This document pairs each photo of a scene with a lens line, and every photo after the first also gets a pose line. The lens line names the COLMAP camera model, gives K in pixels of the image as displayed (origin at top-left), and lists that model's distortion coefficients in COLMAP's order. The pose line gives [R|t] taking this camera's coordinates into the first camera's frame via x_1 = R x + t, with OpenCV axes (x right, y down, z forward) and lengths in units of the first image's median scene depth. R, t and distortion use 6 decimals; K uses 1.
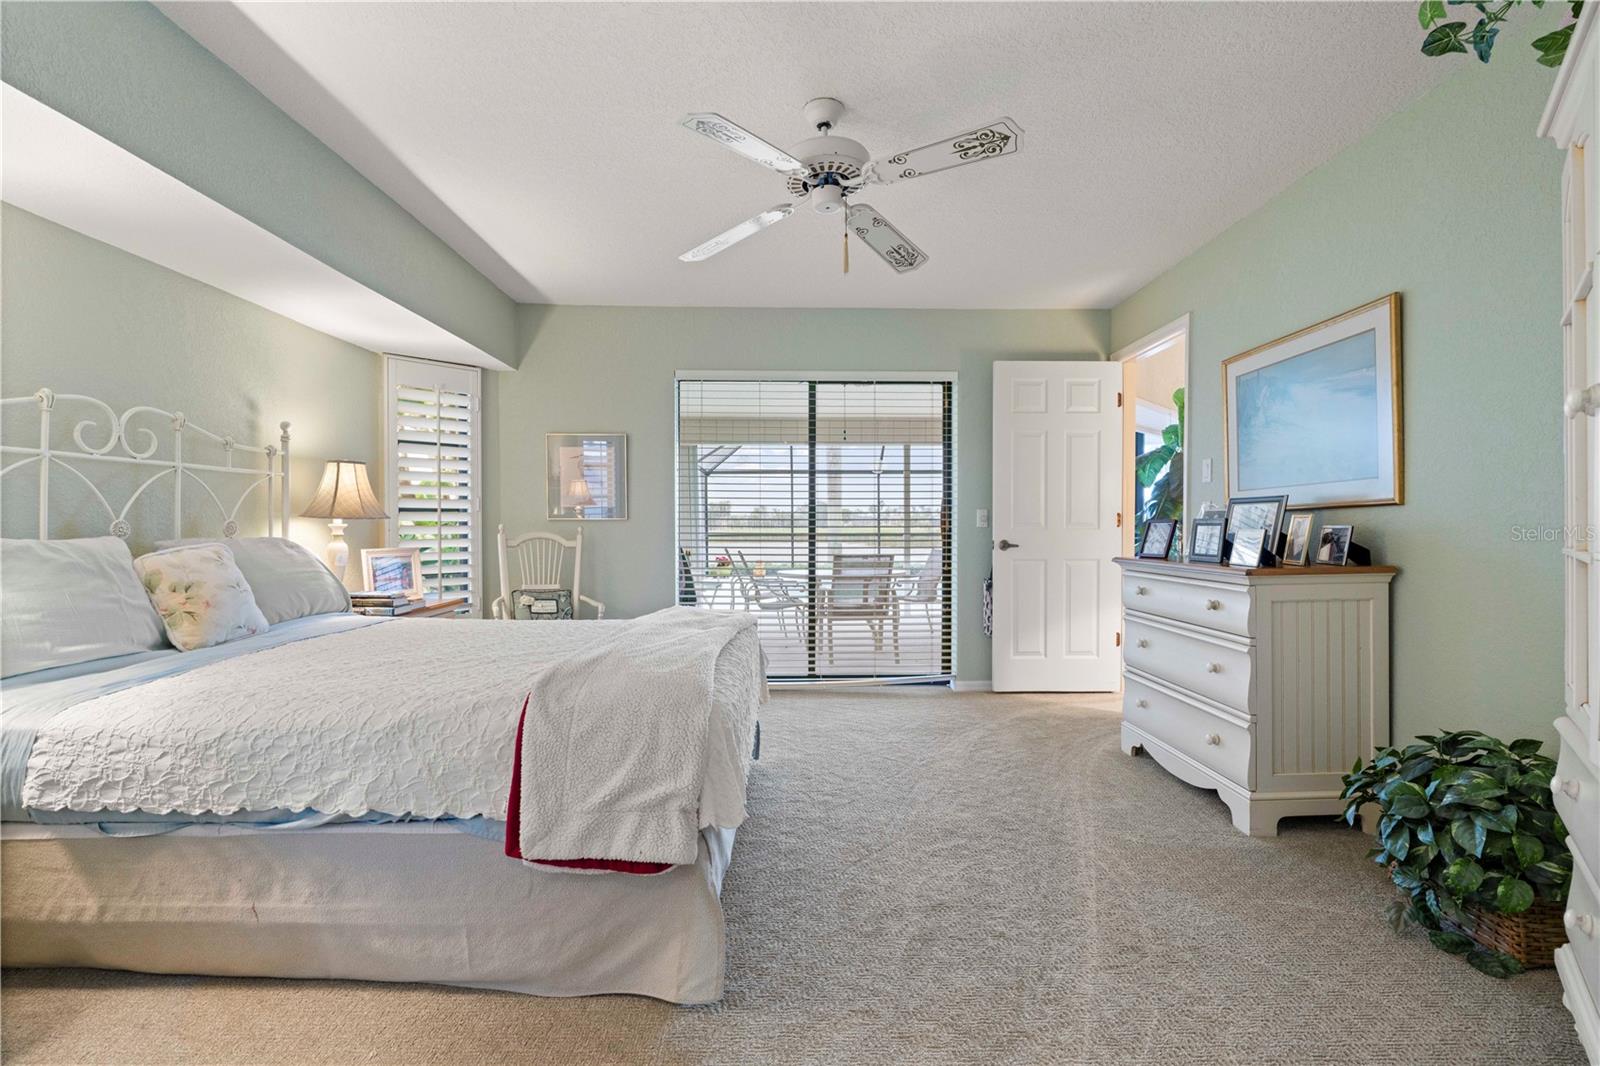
lens RADIAL K [[721.4, 0, 800.0], [0, 721.4, 533.0], [0, 0, 1]] dist [-0.004714, 0.000936]
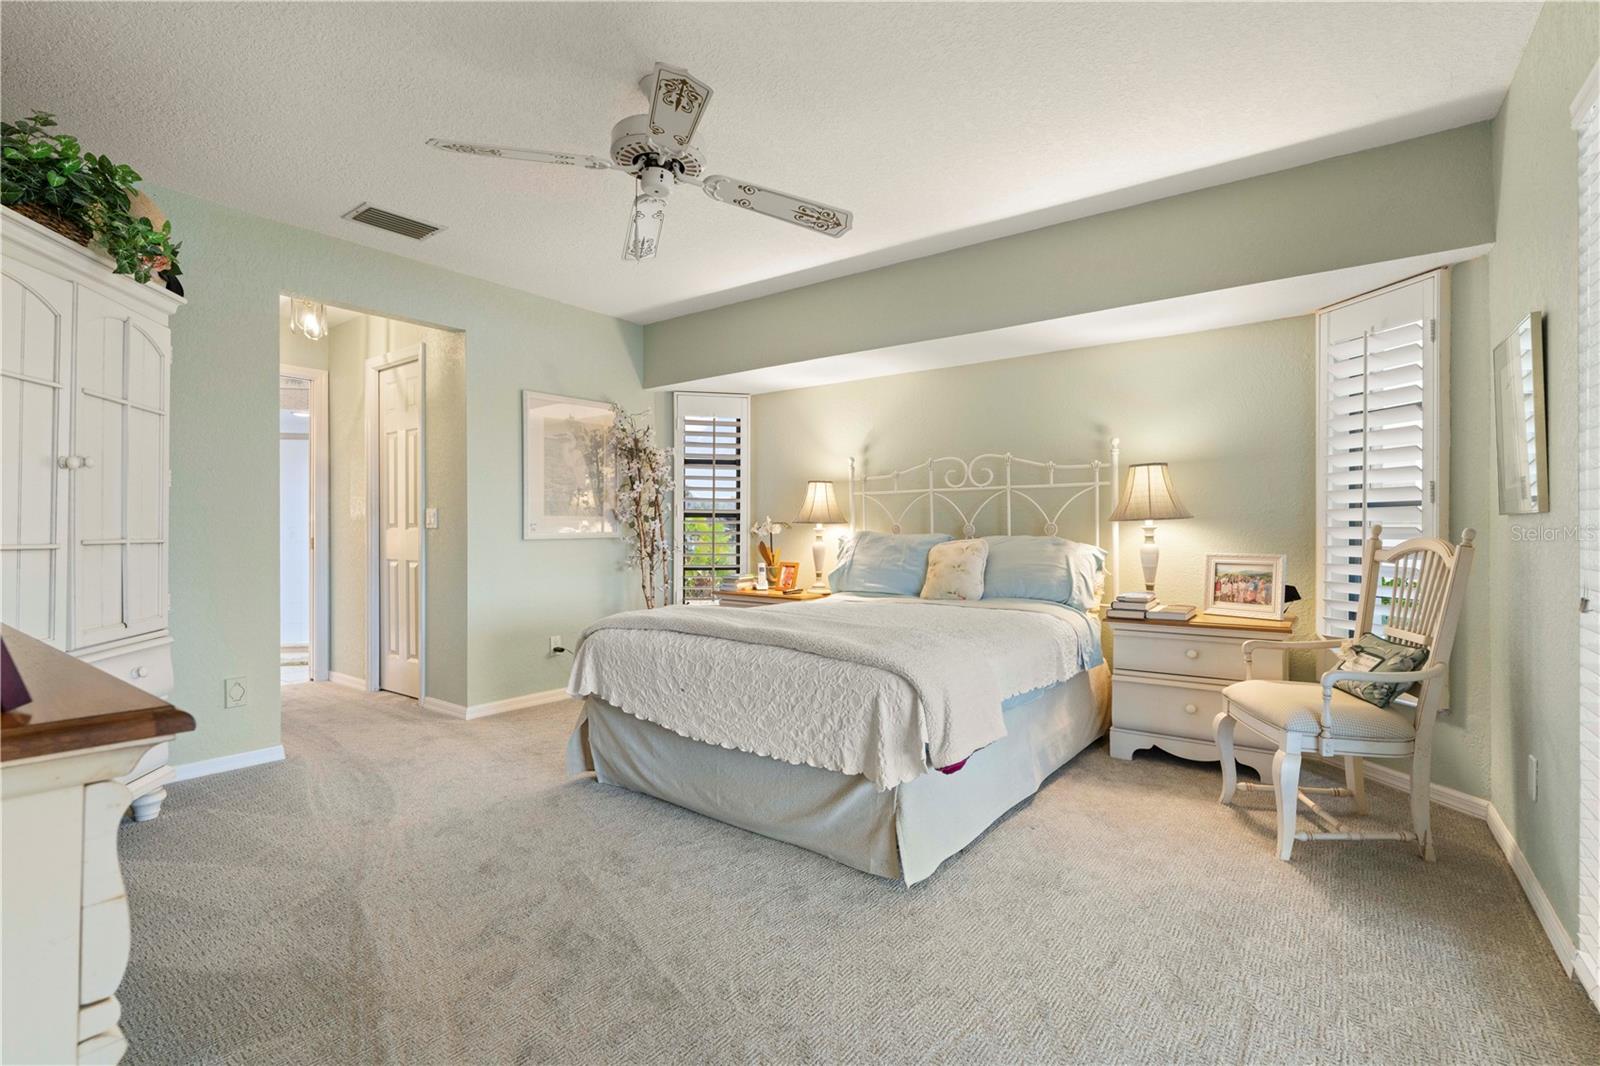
lens RADIAL K [[721.4, 0, 800.0], [0, 721.4, 533.0], [0, 0, 1]] dist [-0.004714, 0.000936]
pose [[-0.609796, 0.005634, -0.792539, 0.648414], [-0.008222, 0.999876, 0.013434, -0.015595], [0.792516, 0.014709, -0.609674, 1.654330]]
